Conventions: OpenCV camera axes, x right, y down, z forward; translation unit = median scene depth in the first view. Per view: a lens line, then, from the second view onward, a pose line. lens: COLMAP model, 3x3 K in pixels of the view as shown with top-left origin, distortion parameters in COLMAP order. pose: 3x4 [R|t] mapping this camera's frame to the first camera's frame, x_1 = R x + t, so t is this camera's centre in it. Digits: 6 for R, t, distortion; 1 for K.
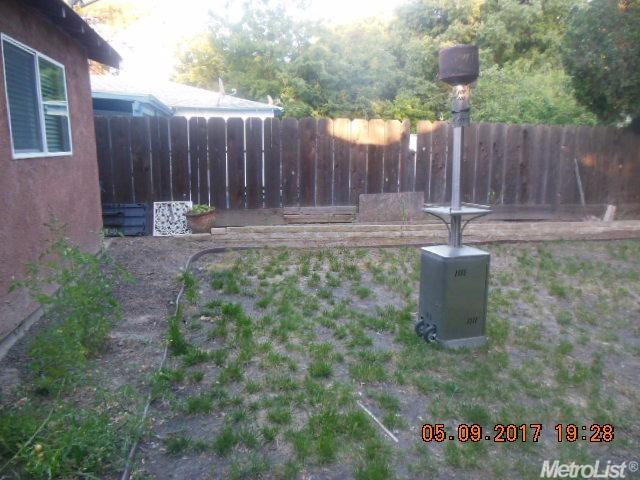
lens RADIAL K [[485.3, 0, 320.0], [0, 485.3, 240.0], [0, 0, 1]] dist [-0.081883, 0.117271]
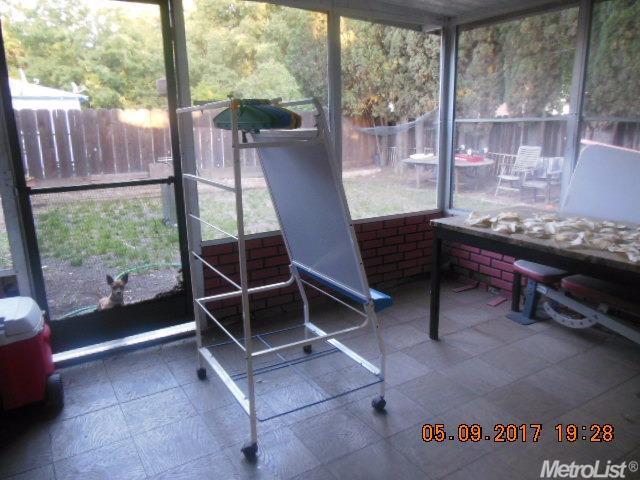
lens RADIAL K [[485.3, 0, 320.0], [0, 485.3, 240.0], [0, 0, 1]] dist [-0.081883, 0.117271]
pose [[0.940107, -0.093839, 0.327710, 0.025647], [0.081390, 0.995349, 0.051532, 0.033718], [-0.331021, -0.021773, 0.943372, -0.170630]]
